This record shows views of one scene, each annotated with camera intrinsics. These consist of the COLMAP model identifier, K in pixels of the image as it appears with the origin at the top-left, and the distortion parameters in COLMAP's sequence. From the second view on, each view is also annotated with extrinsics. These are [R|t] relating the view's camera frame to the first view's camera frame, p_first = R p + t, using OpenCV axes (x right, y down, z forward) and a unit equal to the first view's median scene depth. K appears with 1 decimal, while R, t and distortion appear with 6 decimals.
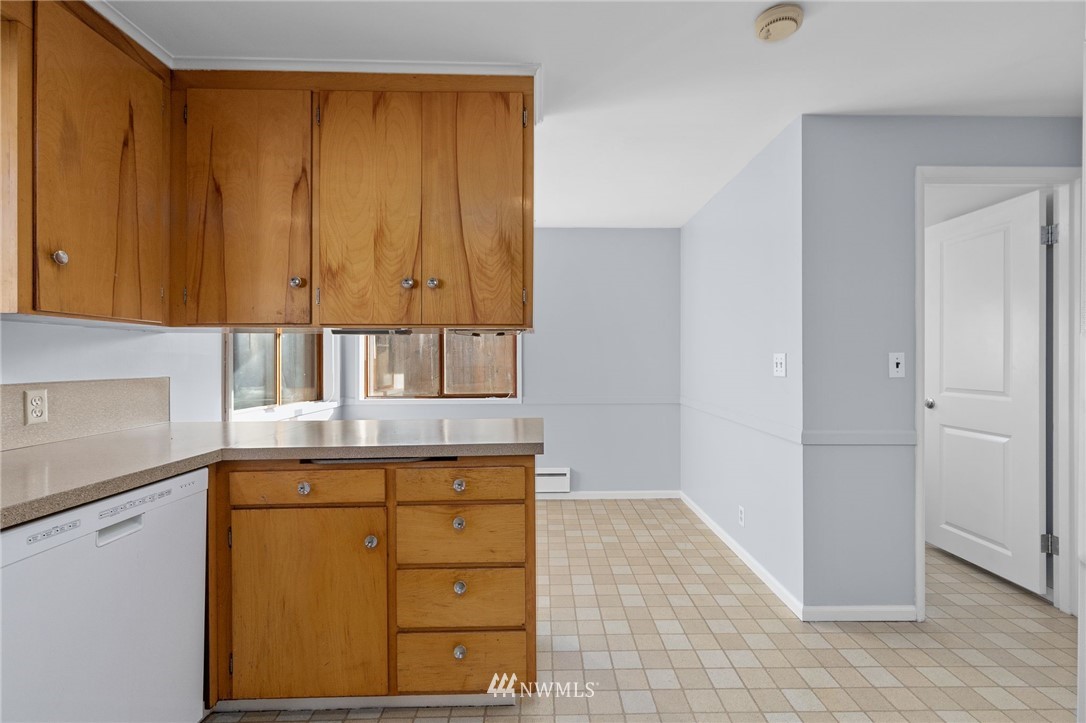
lens RADIAL K [[490.4, 0, 549.7], [0, 490.4, 356.0], [0, 0, 1]] dist [0.001735, 0.000313]
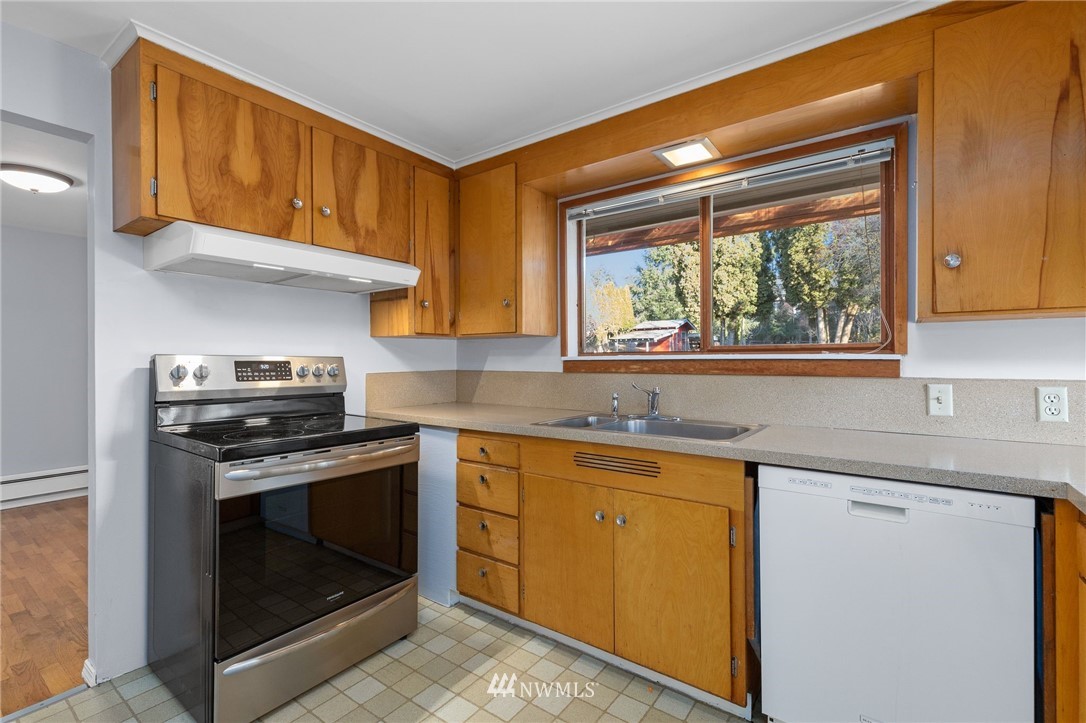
lens RADIAL K [[490.4, 0, 546.5], [0, 490.4, 360.4], [0, 0, 1]] dist [0.001735, 0.000313]
pose [[-0.606399, 0.008511, -0.795115, 0.344935], [0.012527, 0.999921, 0.001150, 0.002485], [0.795062, -0.009264, -0.606457, 0.822241]]
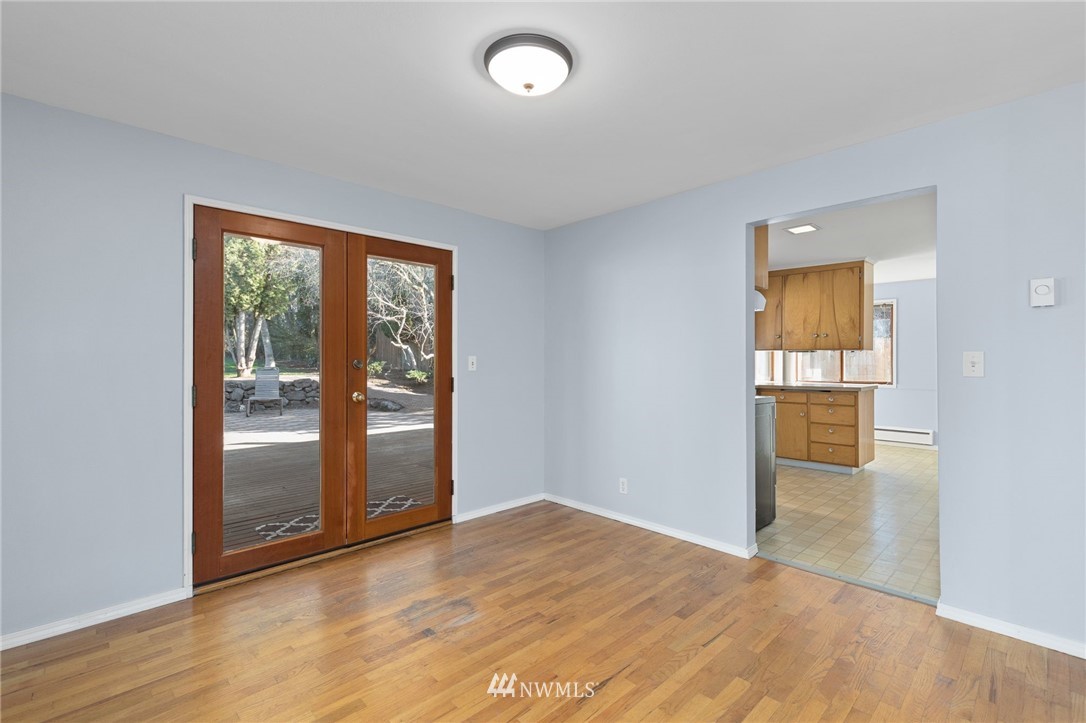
lens RADIAL K [[490.4, 0, 550.1], [0, 490.4, 359.6], [0, 0, 1]] dist [0.001735, 0.000313]
pose [[0.691881, 0.003735, -0.722002, 0.763688], [-0.000197, 0.999988, 0.004985, -0.014103], [0.722011, -0.003307, 0.691873, -2.268926]]
